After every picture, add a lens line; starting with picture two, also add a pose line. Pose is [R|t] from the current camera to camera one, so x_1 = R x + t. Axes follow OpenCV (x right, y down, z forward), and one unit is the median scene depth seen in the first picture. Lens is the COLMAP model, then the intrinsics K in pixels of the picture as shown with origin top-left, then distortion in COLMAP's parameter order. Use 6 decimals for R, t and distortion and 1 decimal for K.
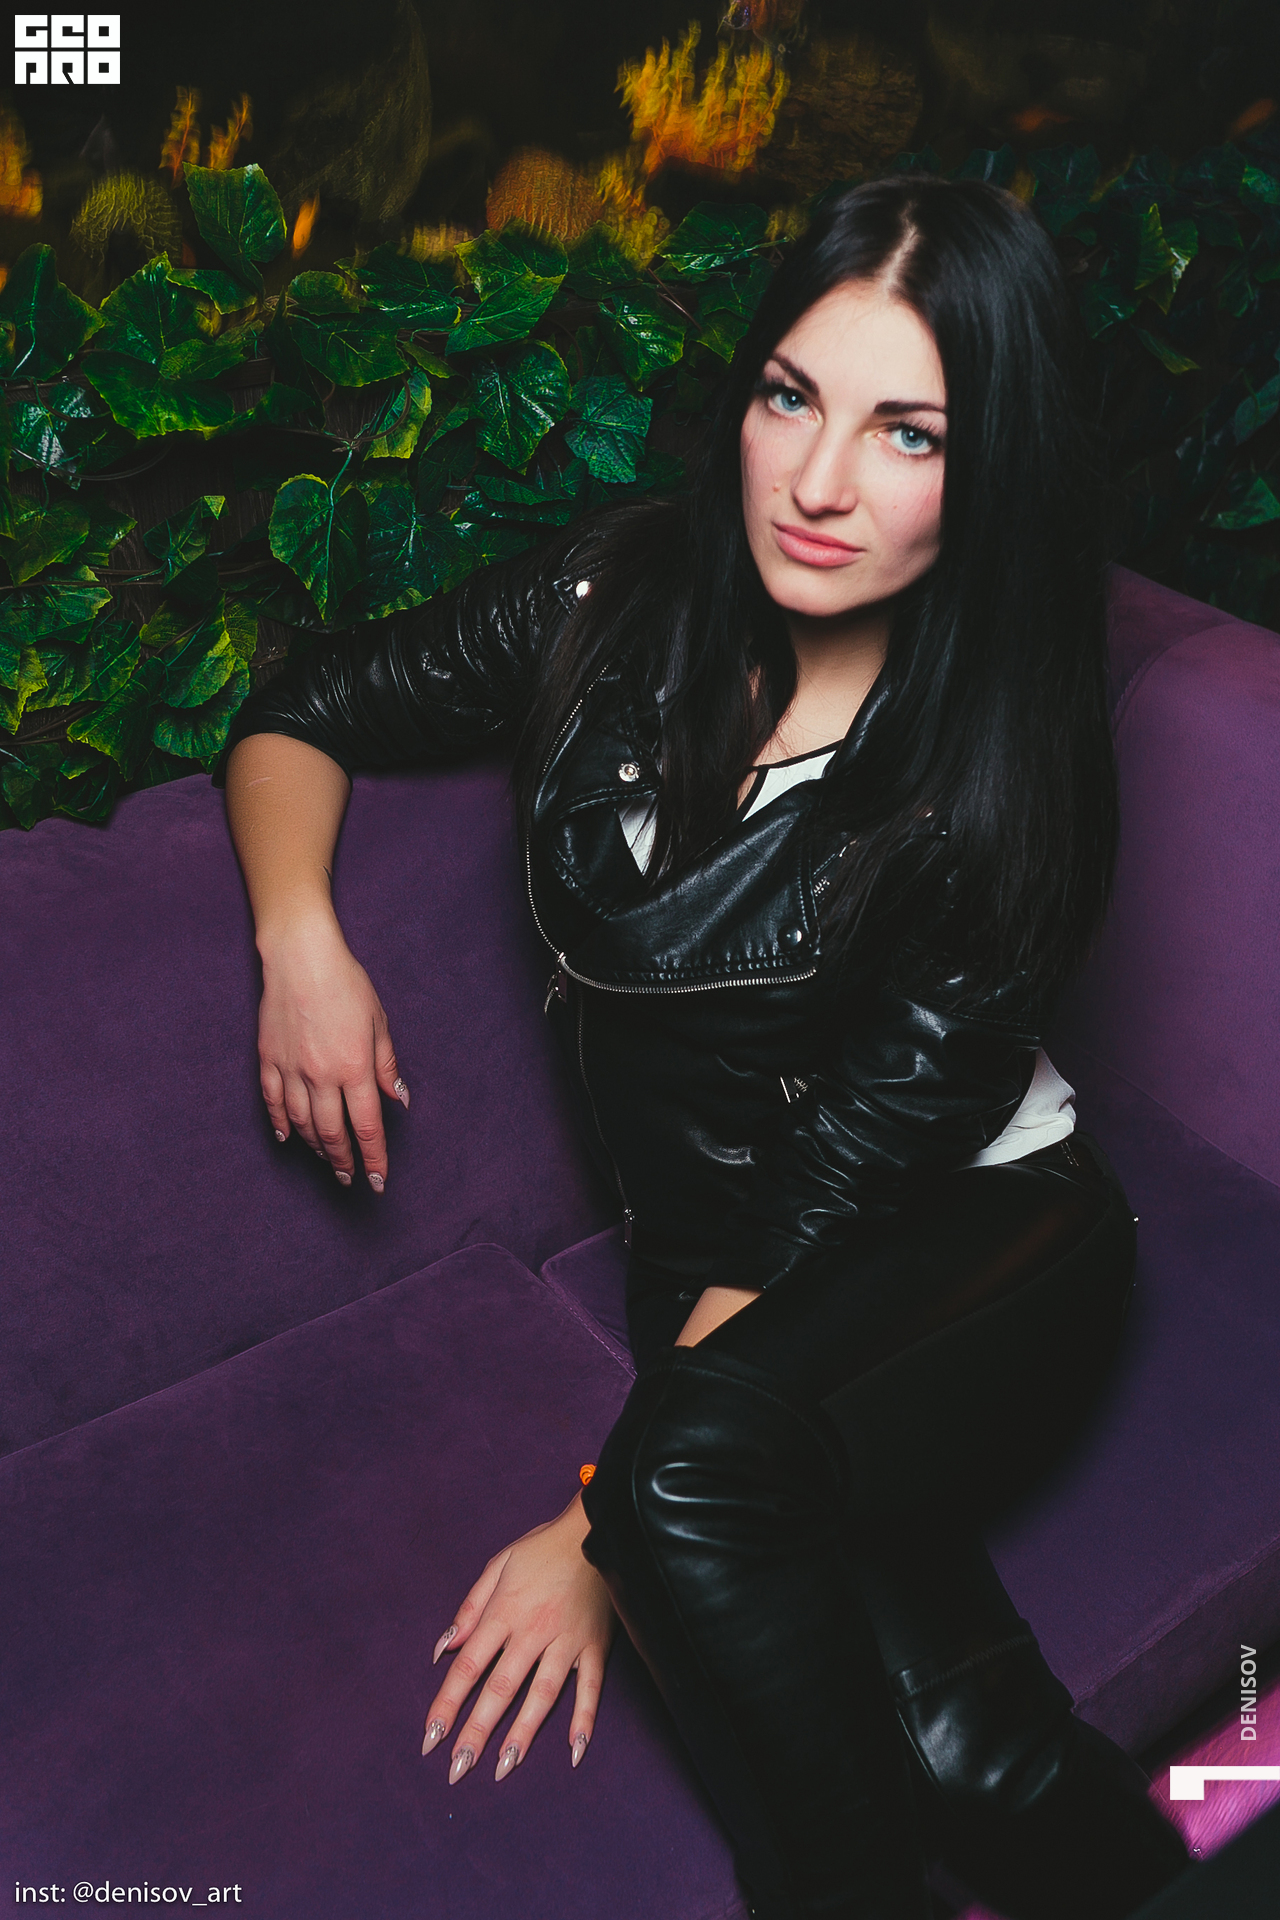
lens RADIAL K [[1896.7, 0, 636.1], [0, 1896.7, 958.4], [0, 0, 1]] dist [-0.081114, -0.006453]
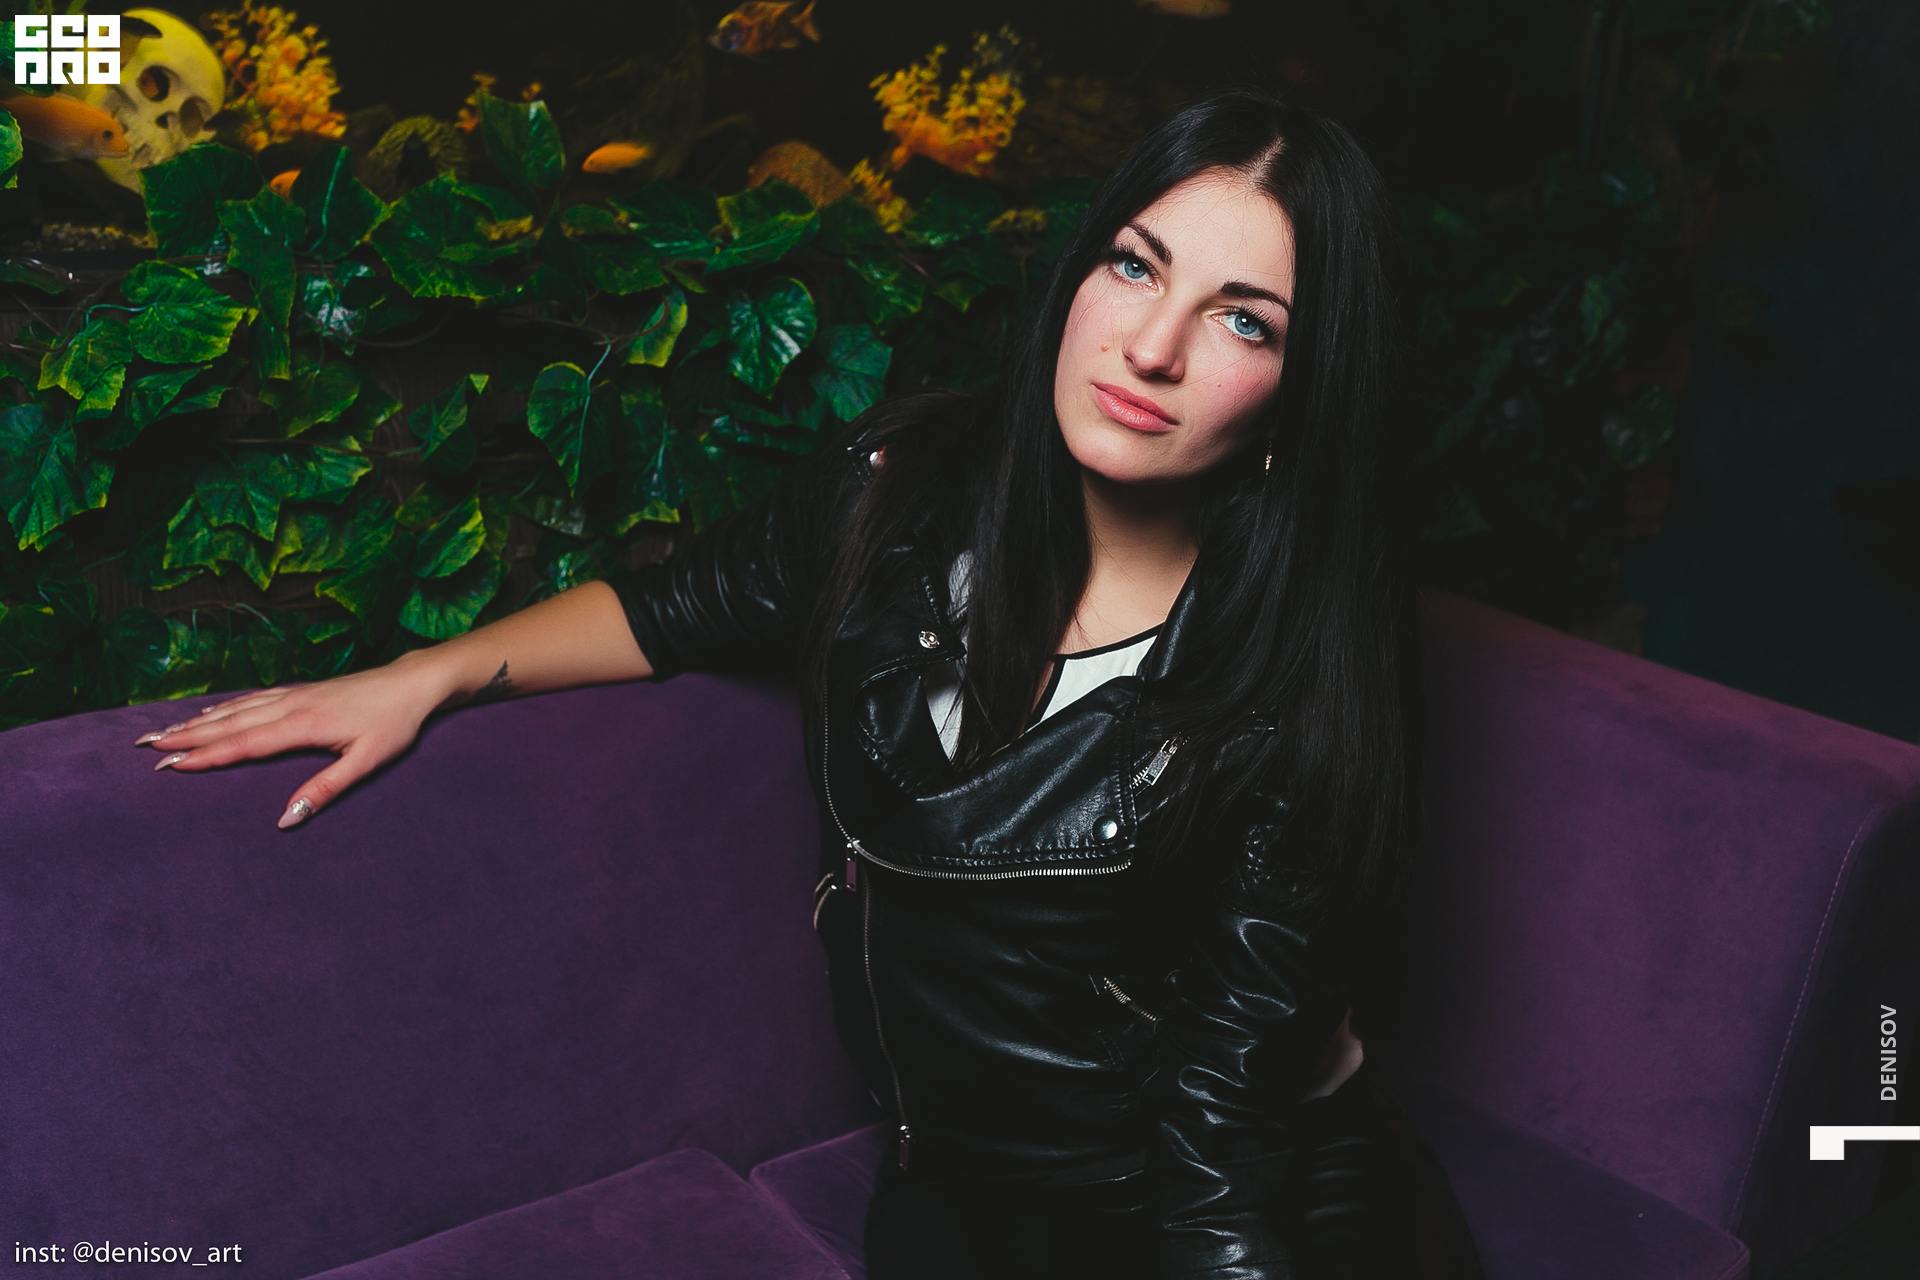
lens RADIAL K [[1896.7, 0, 966.1], [0, 1896.7, 632.1], [0, 0, 1]] dist [-0.081114, -0.006453]
pose [[0.998734, 0.031559, 0.039161, 0.014452], [-0.019649, 0.961585, -0.273804, 0.172164], [-0.046297, 0.272688, 0.960988, -0.003716]]
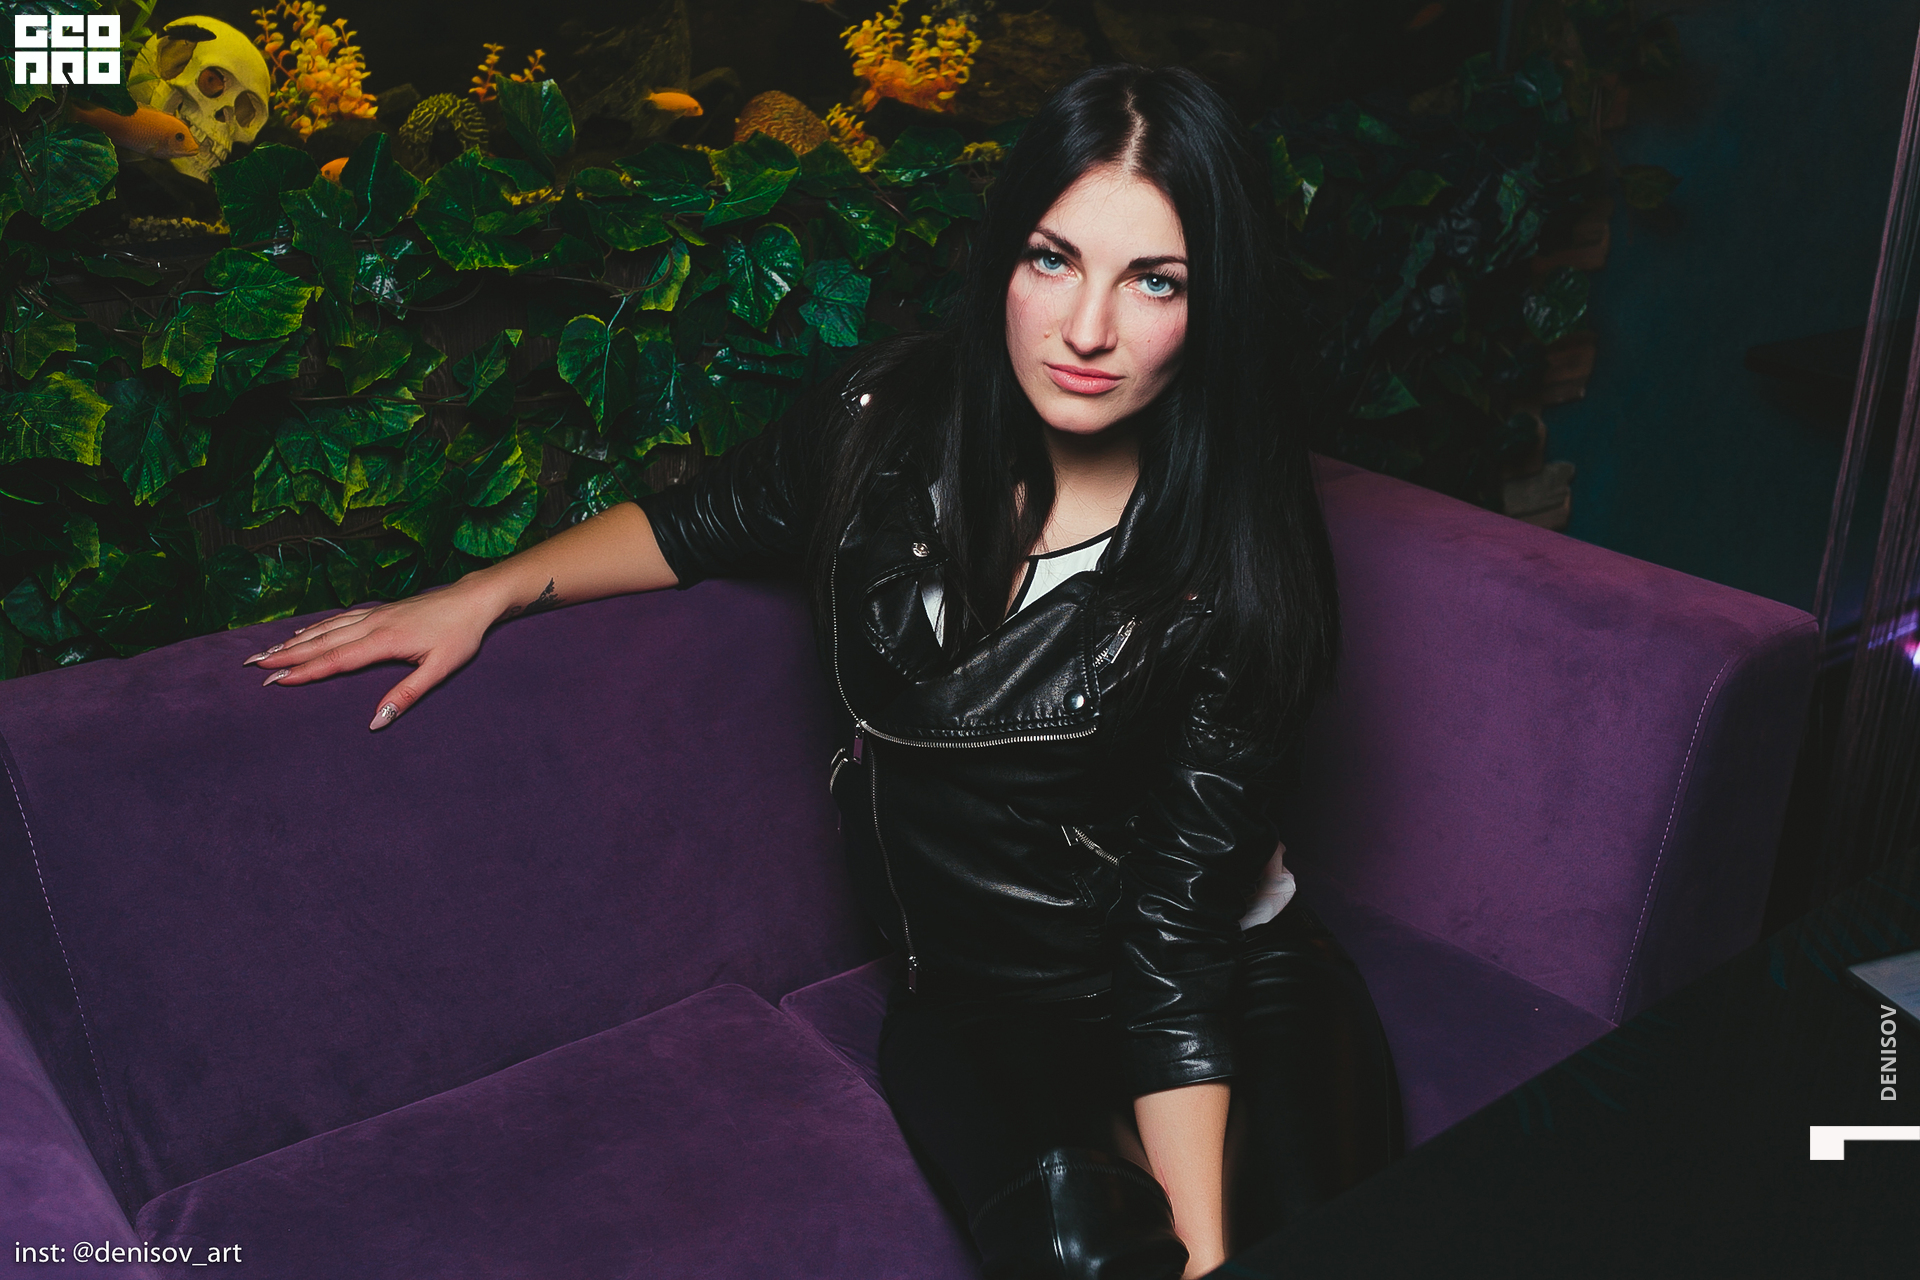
lens RADIAL K [[1896.7, 0, 966.1], [0, 1896.7, 632.1], [0, 0, 1]] dist [-0.081114, -0.006453]
pose [[0.998943, -0.011499, 0.044502, 0.014144], [0.019960, 0.980672, -0.194637, 0.183150], [-0.041403, 0.195320, 0.979865, -0.173229]]
